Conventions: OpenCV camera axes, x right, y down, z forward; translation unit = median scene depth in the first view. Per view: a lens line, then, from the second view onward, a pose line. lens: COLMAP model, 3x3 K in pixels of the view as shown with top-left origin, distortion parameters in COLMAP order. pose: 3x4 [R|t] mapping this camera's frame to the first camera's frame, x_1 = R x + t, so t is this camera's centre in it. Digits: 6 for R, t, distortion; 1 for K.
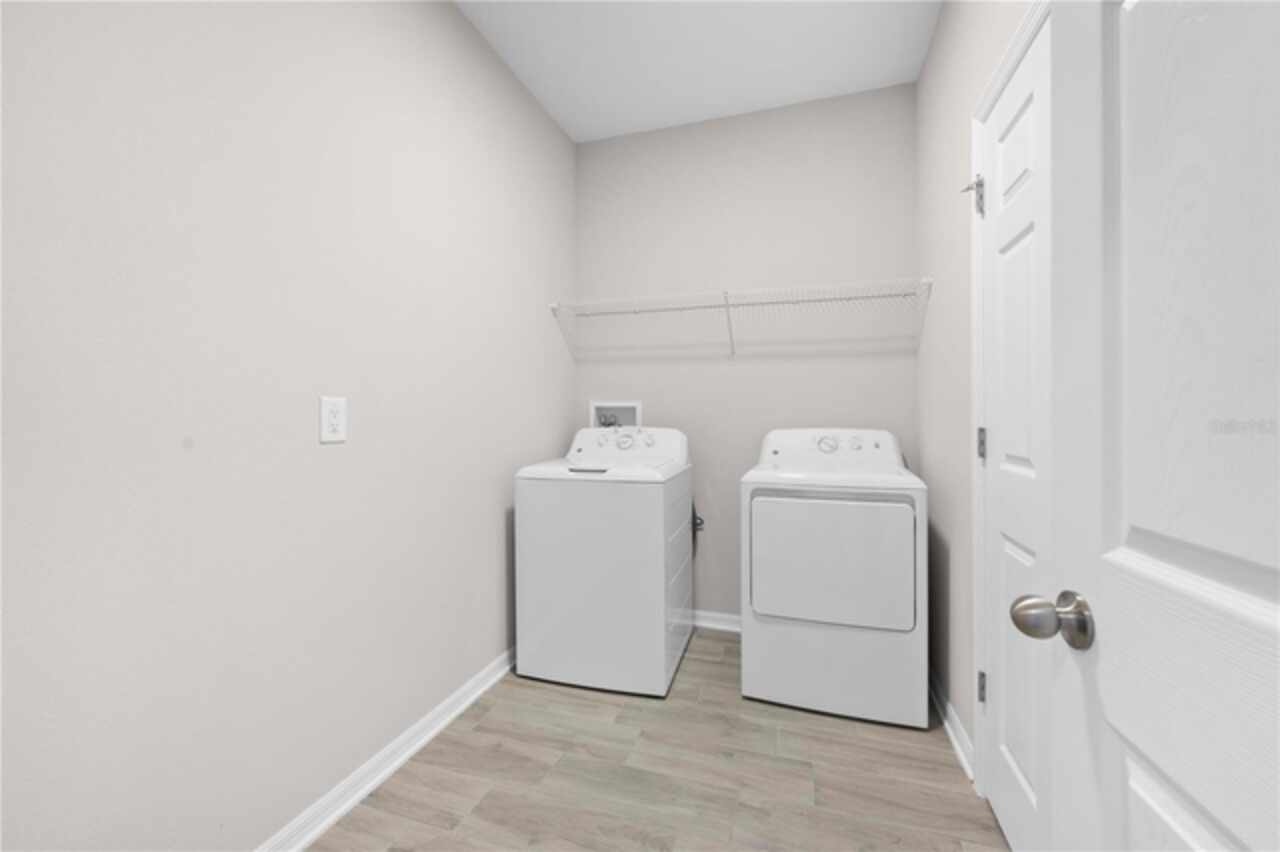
lens RADIAL K [[510.0, 0, 646.4], [0, 510.0, 424.1], [0, 0, 1]] dist [-0.004508, 0.000738]
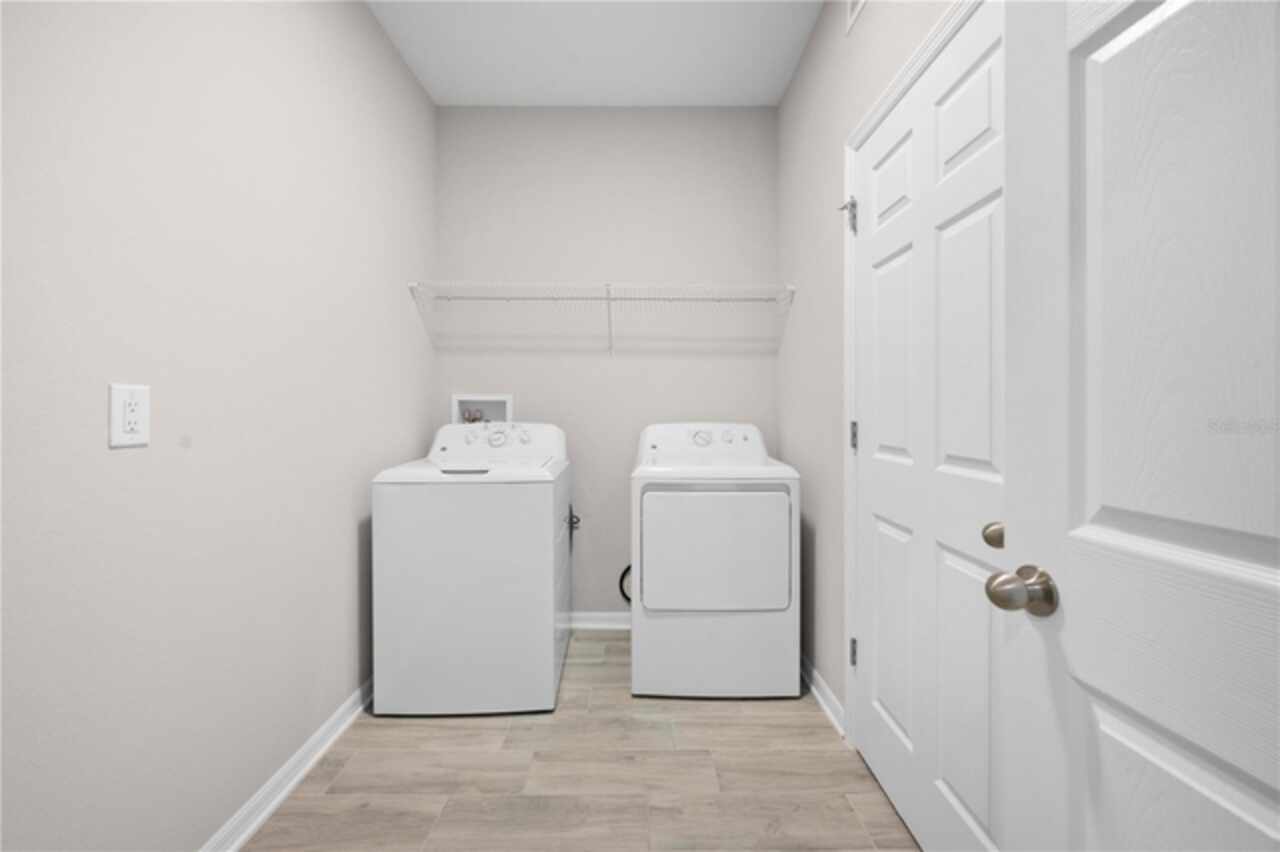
lens RADIAL K [[510.0, 0, 639.5], [0, 510.0, 417.0], [0, 0, 1]] dist [-0.004508, 0.000738]
pose [[0.949905, -0.002501, 0.312527, -0.117104], [0.003561, 0.999990, -0.002822, -0.001191], [-0.312517, 0.003794, 0.949905, 0.063445]]
